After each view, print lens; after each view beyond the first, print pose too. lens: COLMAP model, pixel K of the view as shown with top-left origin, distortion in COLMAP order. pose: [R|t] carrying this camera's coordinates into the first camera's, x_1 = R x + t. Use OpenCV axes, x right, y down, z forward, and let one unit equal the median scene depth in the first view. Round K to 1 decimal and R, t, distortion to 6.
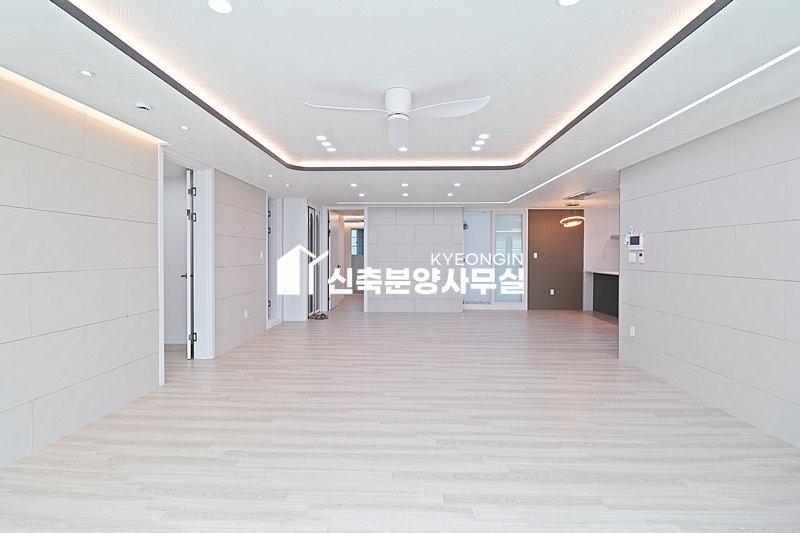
lens RADIAL K [[367.9, 0, 397.6], [0, 367.9, 259.4], [0, 0, 1]] dist [-0.001858, -0.013533]
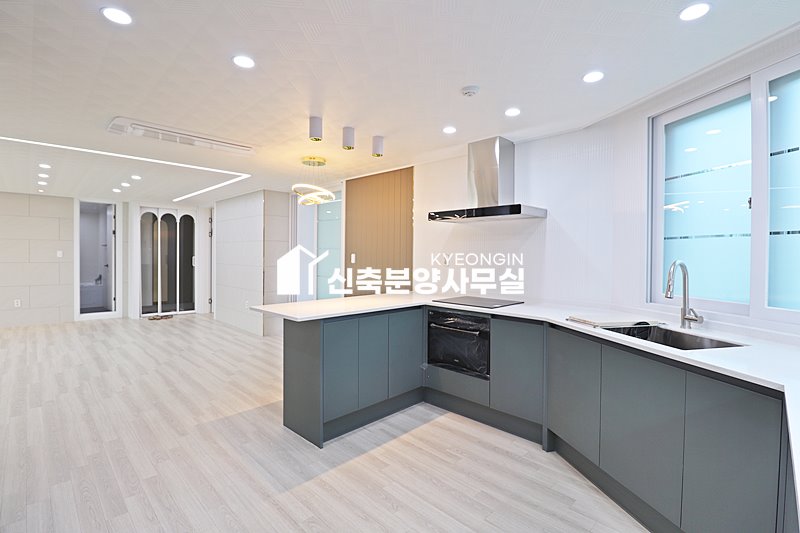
lens RADIAL K [[373.8, 0, 397.9], [0, 373.8, 259.2], [0, 0, 1]] dist [0.000041, -0.014478]
pose [[0.733267, 0.013478, -0.679807, 1.964531], [-0.018083, 0.999836, 0.000319, -0.026144], [0.679700, 0.012059, 0.733391, 1.458582]]
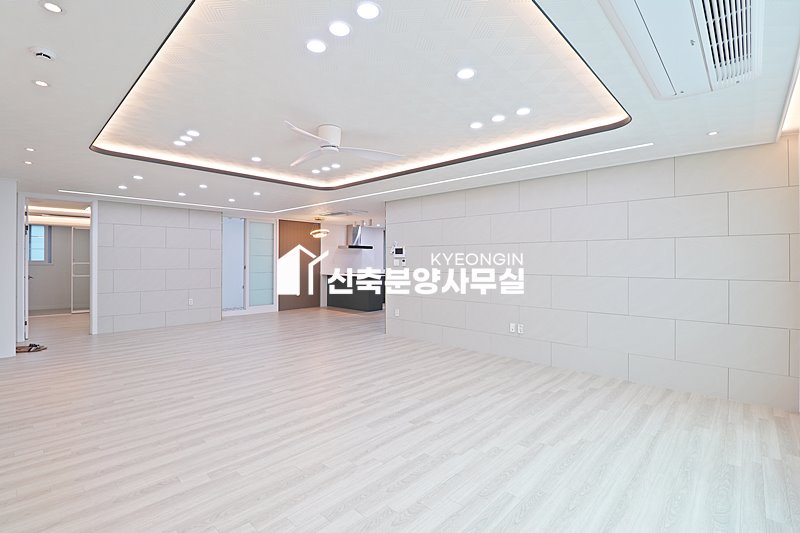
lens RADIAL K [[367.9, 0, 397.6], [0, 367.9, 259.4], [0, 0, 1]] dist [-0.001858, -0.013533]
pose [[0.662058, 0.003789, 0.749443, -0.554822], [0.008341, 0.999888, -0.012423, -0.000011], [-0.749406, 0.014477, 0.661952, 0.019945]]
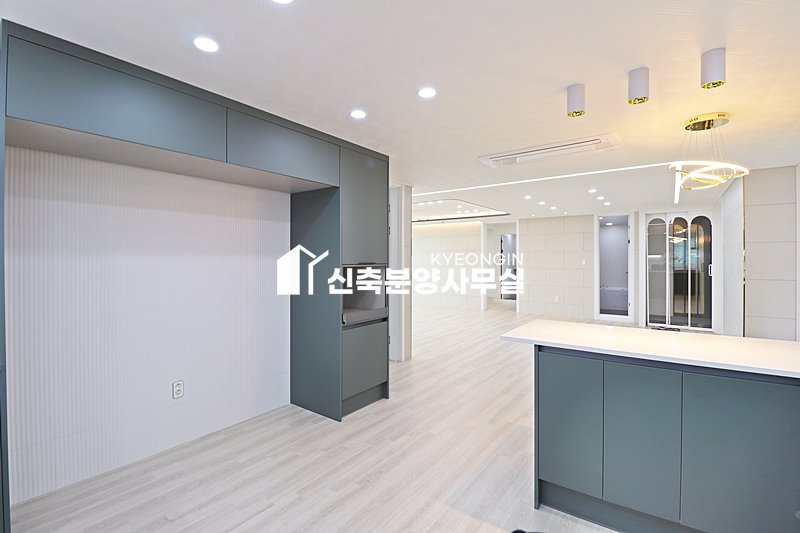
lens RADIAL K [[367.9, 0, 397.6], [0, 367.9, 259.4], [0, 0, 1]] dist [-0.001858, -0.013533]
pose [[-0.566950, -0.000541, -0.823752, 1.951855], [-0.011576, 0.999906, 0.007311, -0.040286], [0.823671, 0.013681, -0.566903, 2.017541]]
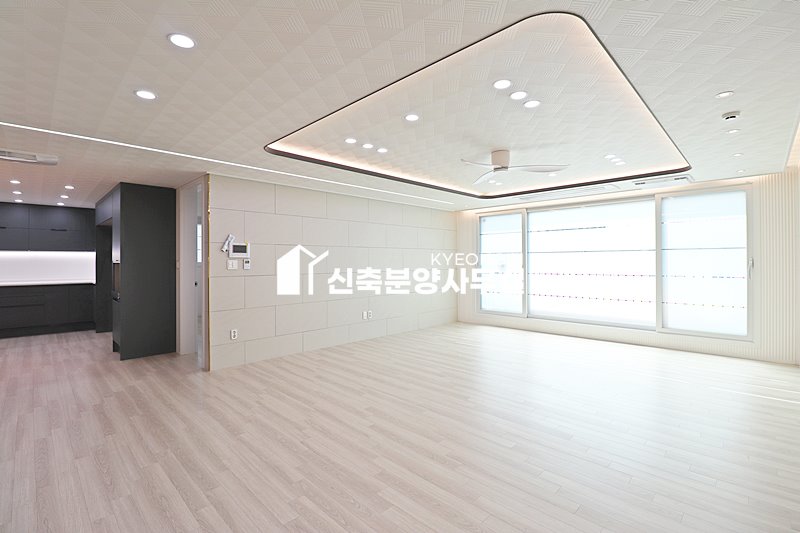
lens RADIAL K [[367.9, 0, 397.6], [0, 367.9, 259.4], [0, 0, 1]] dist [-0.001858, -0.013533]
pose [[-0.735525, 0.001832, 0.677496, -0.508666], [0.009543, 0.999925, 0.007657, -0.028744], [-0.677431, 0.012098, -0.735487, 1.733838]]
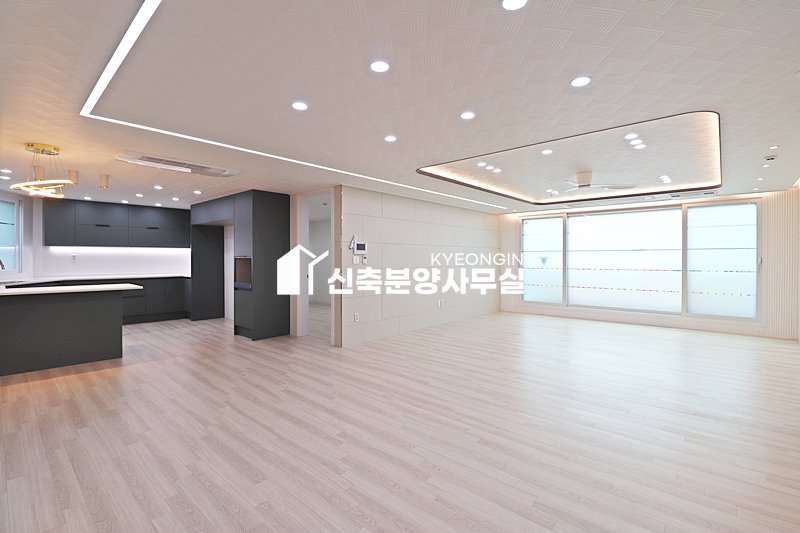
lens RADIAL K [[367.9, 0, 397.6], [0, 367.9, 259.4], [0, 0, 1]] dist [-0.001858, -0.013533]
pose [[-0.768549, -0.006344, 0.639760, -0.347691], [0.005171, 0.999857, 0.016126, -0.032229], [-0.639770, 0.015702, -0.768406, 2.253454]]
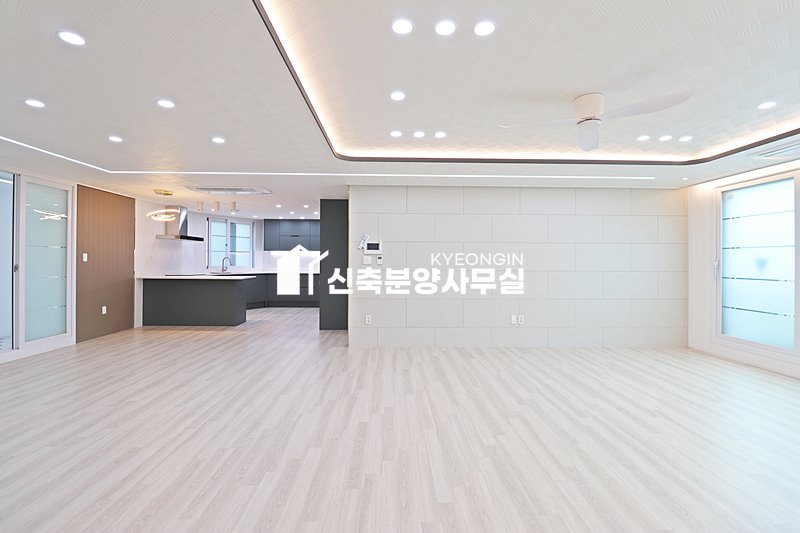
lens RADIAL K [[367.9, 0, 397.6], [0, 367.9, 259.4], [0, 0, 1]] dist [-0.001858, -0.013533]
pose [[-0.058481, -0.000964, 0.998288, -0.714863], [0.006672, 0.999977, 0.001357, -0.010334], [-0.998266, 0.006740, -0.058473, 1.156058]]
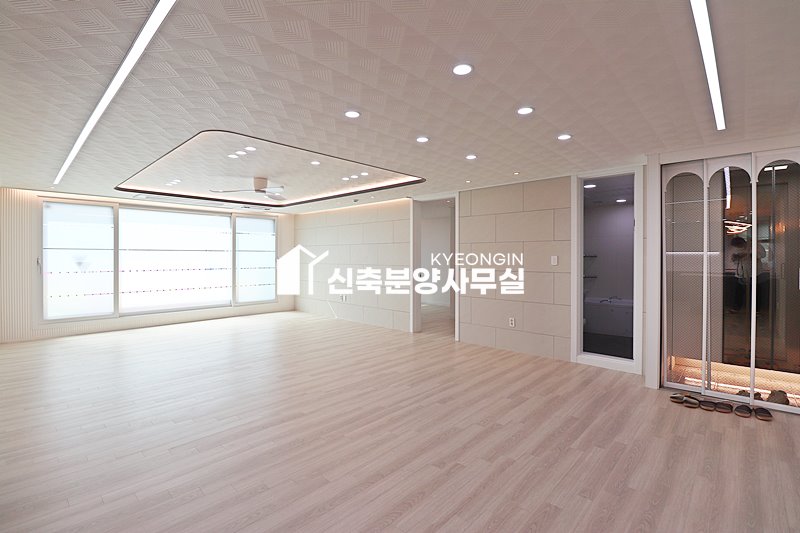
lens RADIAL K [[367.9, 0, 397.6], [0, 367.9, 259.4], [0, 0, 1]] dist [-0.001858, -0.013533]
pose [[-0.659885, 0.002638, -0.751362, 0.749340], [-0.011949, 0.999831, 0.014004, -0.035327], [0.751272, 0.018219, -0.659741, 2.122526]]
